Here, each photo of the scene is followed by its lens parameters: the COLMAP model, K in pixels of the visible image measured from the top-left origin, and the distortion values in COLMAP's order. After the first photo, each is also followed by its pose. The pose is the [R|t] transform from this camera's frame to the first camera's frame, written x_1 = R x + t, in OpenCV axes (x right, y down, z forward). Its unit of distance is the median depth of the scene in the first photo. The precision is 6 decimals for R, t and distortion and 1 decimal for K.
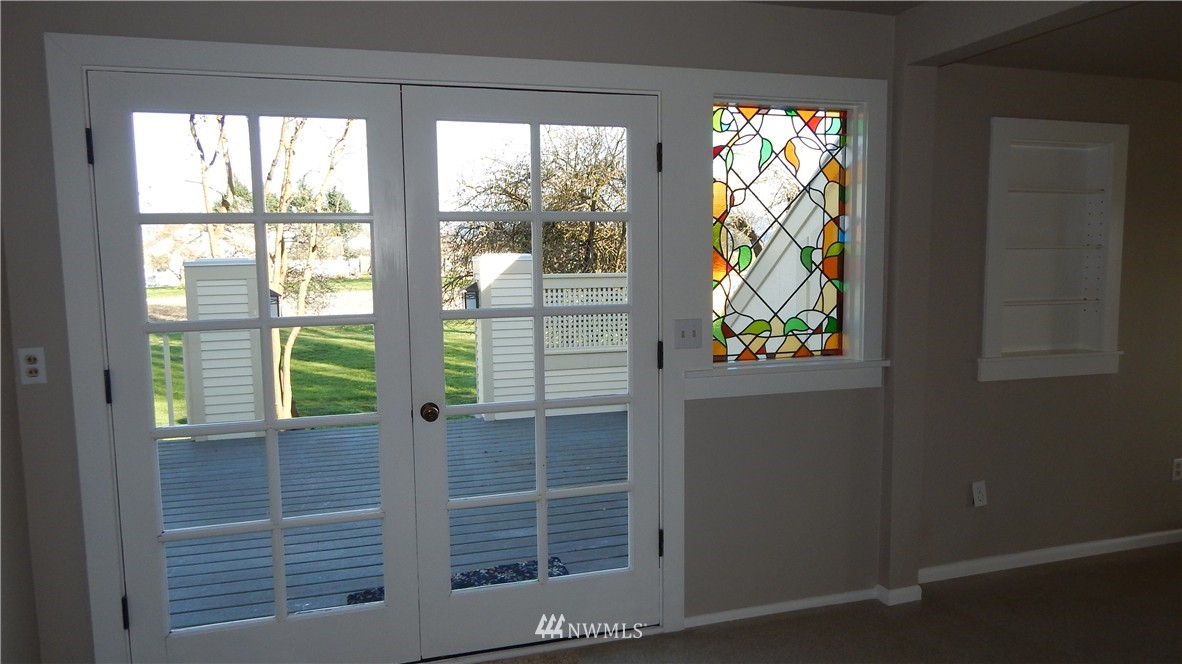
lens RADIAL K [[778.6, 0, 594.8], [0, 778.6, 328.9], [0, 0, 1]] dist [-0.003061, -0.000632]
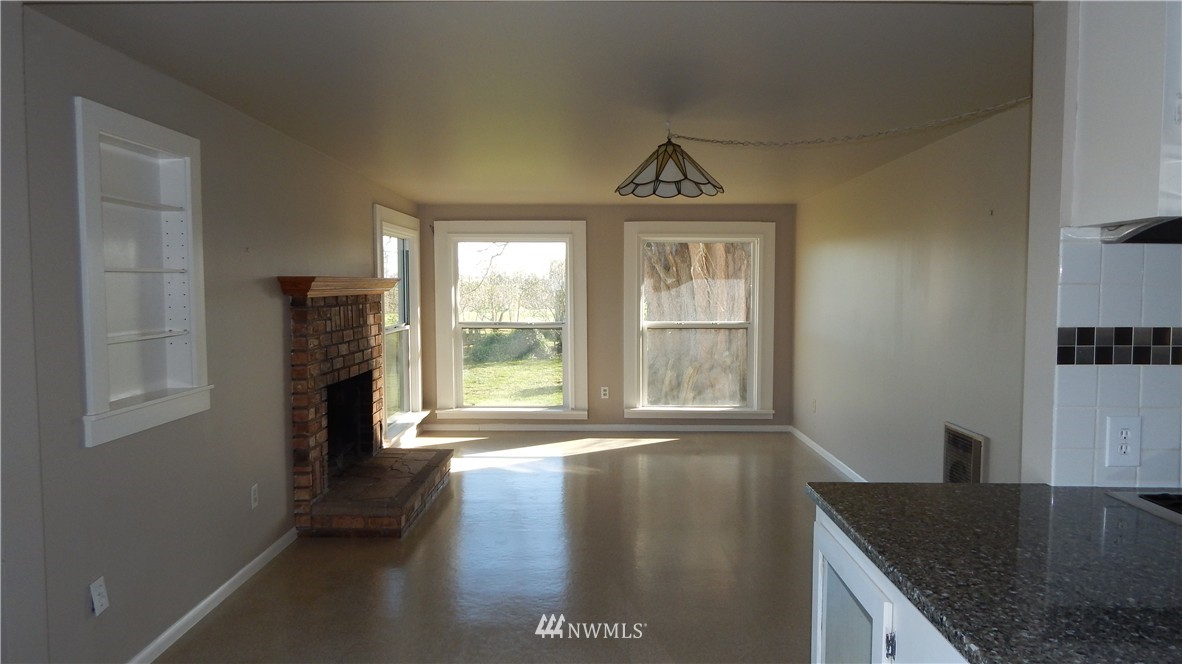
lens RADIAL K [[778.6, 0, 594.8], [0, 778.6, 328.9], [0, 0, 1]] dist [-0.003061, -0.000632]
pose [[0.284336, -0.048507, 0.957497, -0.074232], [0.096418, 0.995103, 0.021780, -0.014126], [-0.953864, 0.086127, 0.287620, 0.306852]]
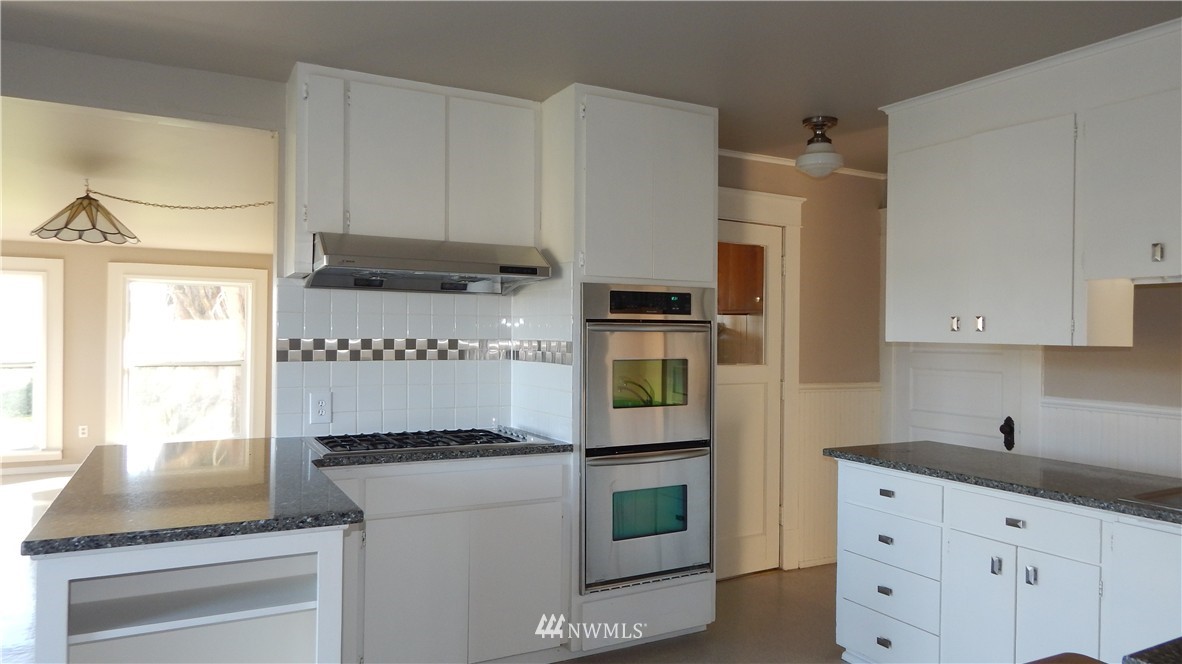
lens RADIAL K [[778.6, 0, 594.8], [0, 778.6, 328.9], [0, 0, 1]] dist [-0.003061, -0.000632]
pose [[-0.215503, 0.013301, 0.976413, -0.419879], [0.094170, 0.995530, 0.007222, 0.047315], [-0.971952, 0.093505, -0.215792, -0.023530]]
